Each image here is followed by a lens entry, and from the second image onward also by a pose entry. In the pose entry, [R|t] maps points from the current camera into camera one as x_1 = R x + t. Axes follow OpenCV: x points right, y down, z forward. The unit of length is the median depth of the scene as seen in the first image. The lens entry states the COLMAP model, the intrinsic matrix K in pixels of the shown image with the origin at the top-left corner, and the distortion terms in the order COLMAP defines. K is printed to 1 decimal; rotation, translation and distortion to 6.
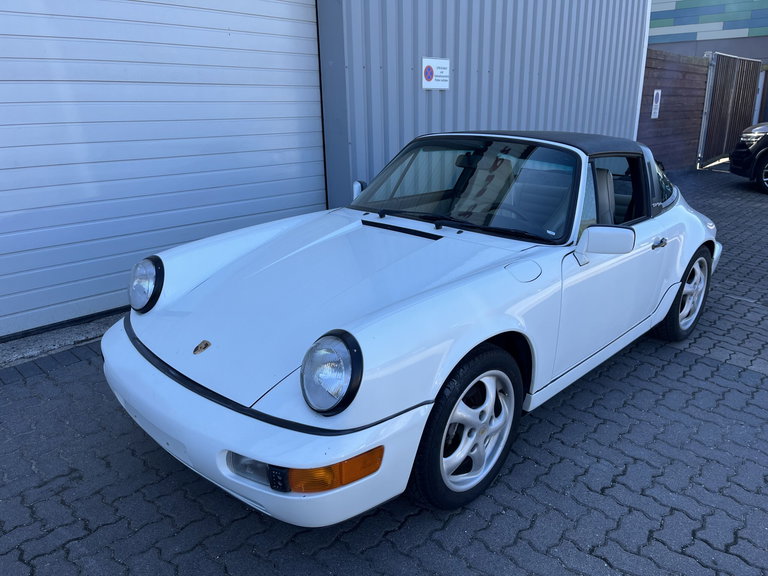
lens RADIAL K [[582.7, 0, 384.0], [0, 582.7, 288.0], [0, 0, 1]] dist [0.060845, -0.084781]
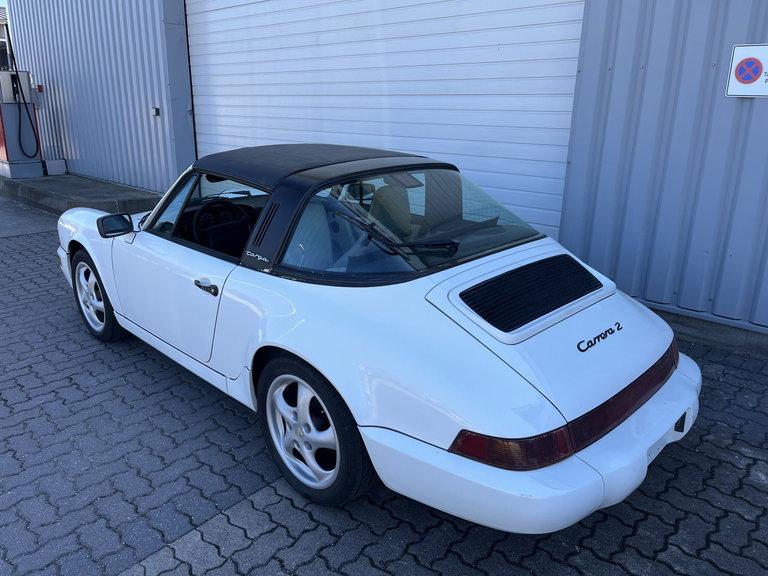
lens RADIAL K [[582.7, 0, 384.0], [0, 582.7, 288.0], [0, 0, 1]] dist [0.060845, -0.084781]
pose [[-0.012126, 0.310943, -0.950351, 1.041430], [-0.308379, 0.902931, 0.299362, -0.333651], [0.951186, 0.296699, 0.084939, 0.957649]]
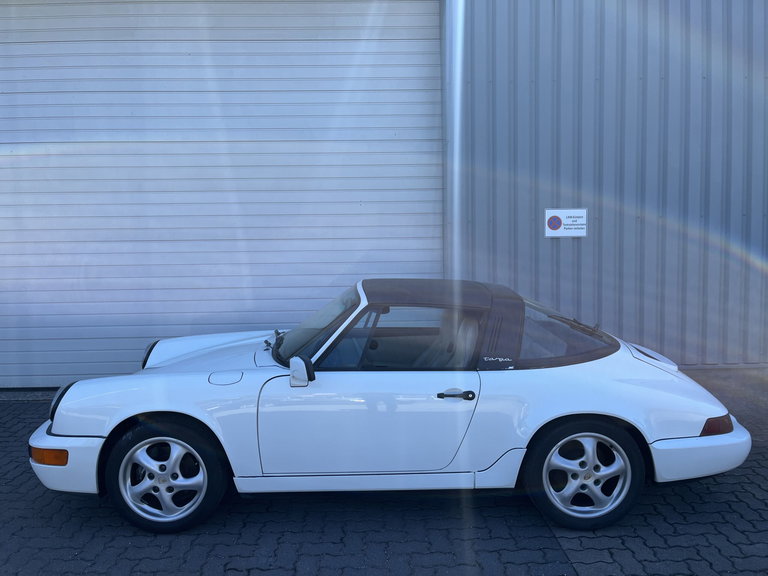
lens RADIAL K [[582.7, 0, 384.0], [0, 582.7, 288.0], [0, 0, 1]] dist [0.060845, -0.084781]
pose [[0.703496, 0.053951, -0.708649, 0.880040], [-0.206875, 0.969482, -0.131561, -0.077555], [0.679924, 0.239154, 0.693187, 0.142857]]
